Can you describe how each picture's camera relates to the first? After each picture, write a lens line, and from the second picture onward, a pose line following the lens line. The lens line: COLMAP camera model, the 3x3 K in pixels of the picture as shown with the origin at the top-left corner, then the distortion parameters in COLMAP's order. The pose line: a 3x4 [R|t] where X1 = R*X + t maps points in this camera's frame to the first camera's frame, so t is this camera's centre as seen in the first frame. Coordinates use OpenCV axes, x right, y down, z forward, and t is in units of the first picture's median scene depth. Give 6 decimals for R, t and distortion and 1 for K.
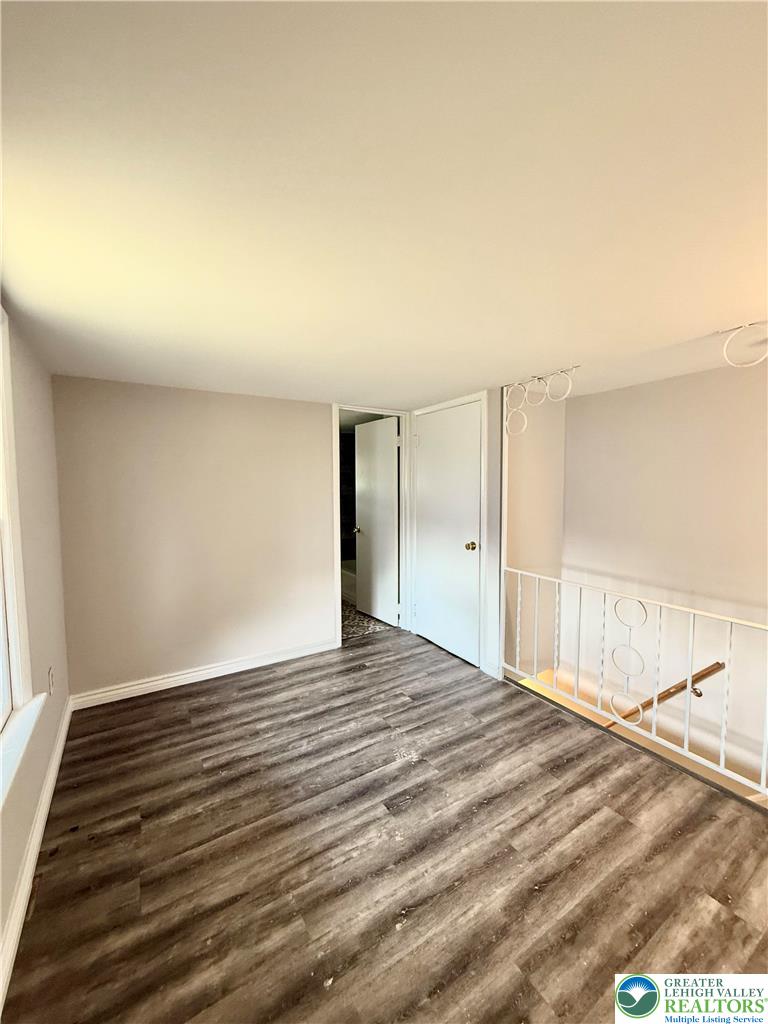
lens RADIAL K [[409.8, 0, 384.0], [0, 409.8, 512.0], [0, 0, 1]] dist [-0.001816, -0.000306]
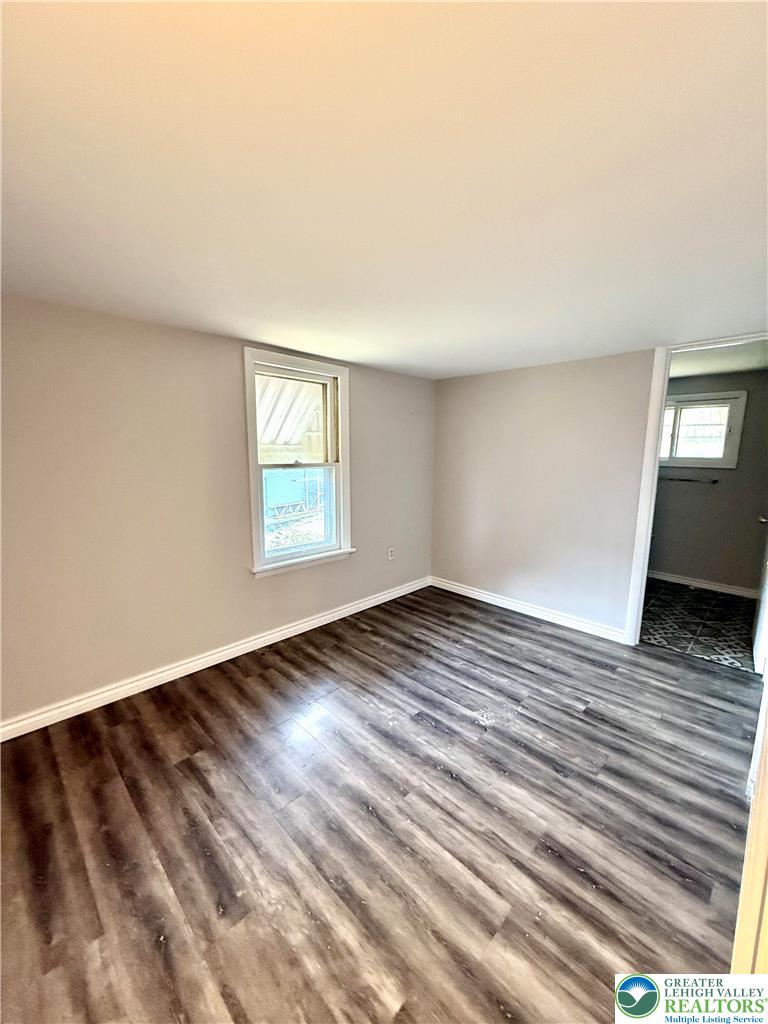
lens RADIAL K [[409.8, 0, 384.0], [0, 409.8, 512.0], [0, 0, 1]] dist [-0.001816, -0.000306]
pose [[0.221373, 0.158239, -0.962265, 0.889197], [-0.073637, 0.986643, 0.145307, -0.043238], [0.972405, 0.038691, 0.230068, 0.489201]]
